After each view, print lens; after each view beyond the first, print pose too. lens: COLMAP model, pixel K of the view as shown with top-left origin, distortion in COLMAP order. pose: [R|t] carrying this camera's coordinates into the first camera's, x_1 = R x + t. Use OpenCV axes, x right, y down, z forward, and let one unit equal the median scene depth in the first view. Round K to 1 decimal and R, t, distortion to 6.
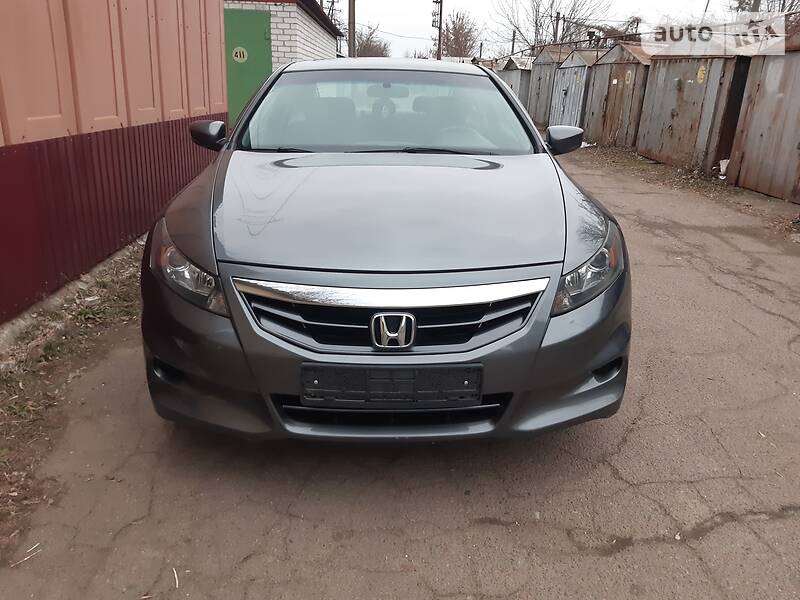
lens RADIAL K [[620.8, 0, 399.8], [0, 620.8, 296.8], [0, 0, 1]] dist [0.043009, -0.092572]
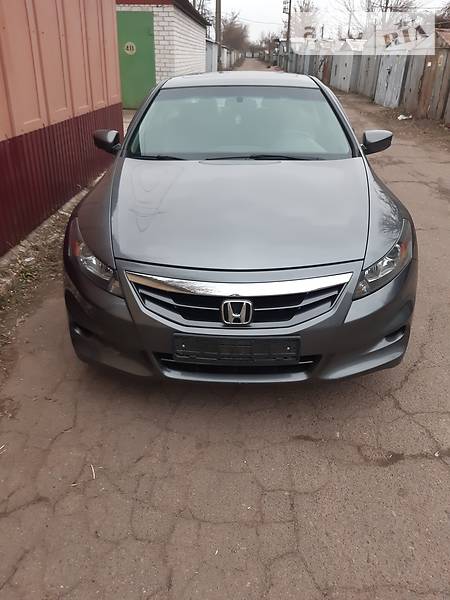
lens RADIAL K [[465.6, 0, 218.3], [0, 465.6, 296.9], [0, 0, 1]] dist [0.043009, -0.092572]
pose [[0.997120, 0.014144, -0.074516, 0.020960], [-0.003593, 0.990164, 0.139867, -0.106341], [0.075761, -0.139196, 0.987362, -0.038081]]
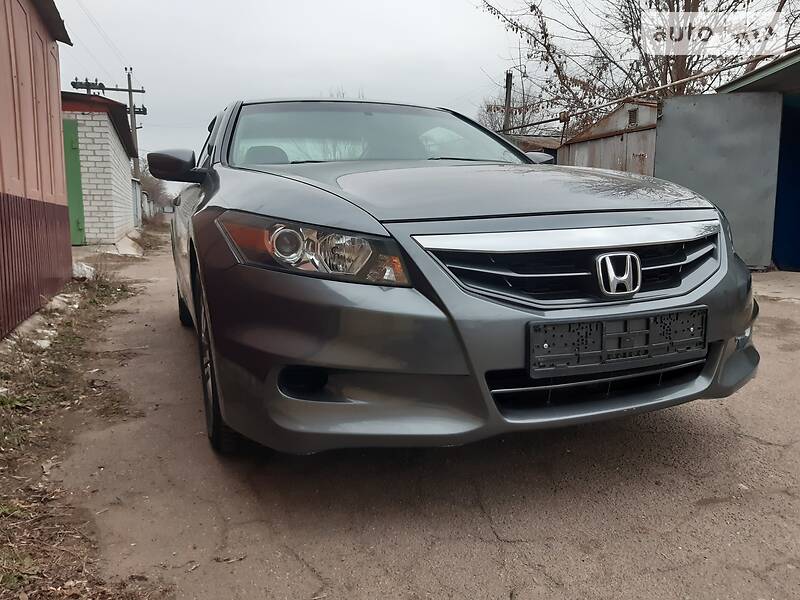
lens RADIAL K [[620.8, 0, 399.4], [0, 620.8, 301.6], [0, 0, 1]] dist [0.043009, -0.092572]
pose [[0.942128, -0.088663, 0.323316, -0.475427], [0.146668, 0.976213, -0.159676, 0.152338], [-0.301467, 0.197856, 0.932722, 0.249310]]
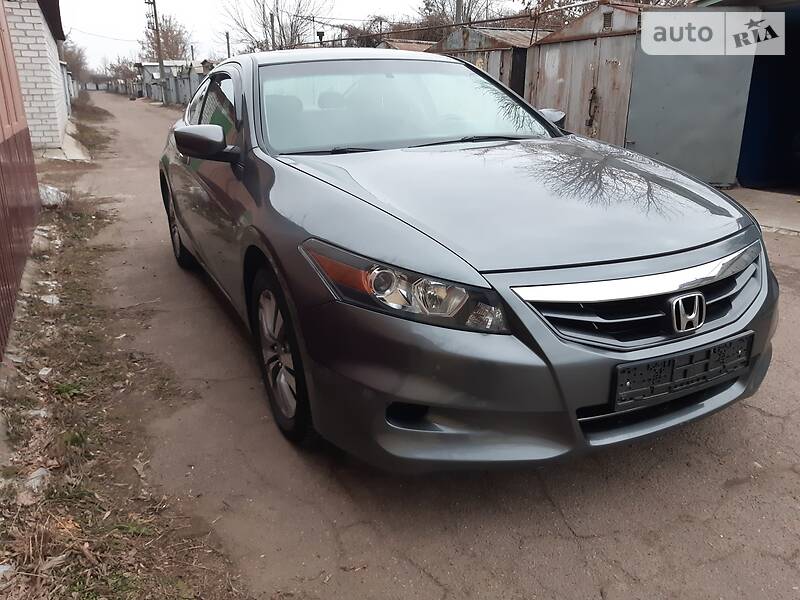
lens RADIAL K [[620.8, 0, 396.6], [0, 620.8, 300.0], [0, 0, 1]] dist [0.043009, -0.092572]
pose [[0.910799, -0.169884, 0.376277, -0.645680], [0.169471, 0.984932, 0.034469, -0.062048], [-0.376463, 0.032374, 0.925866, 0.228810]]
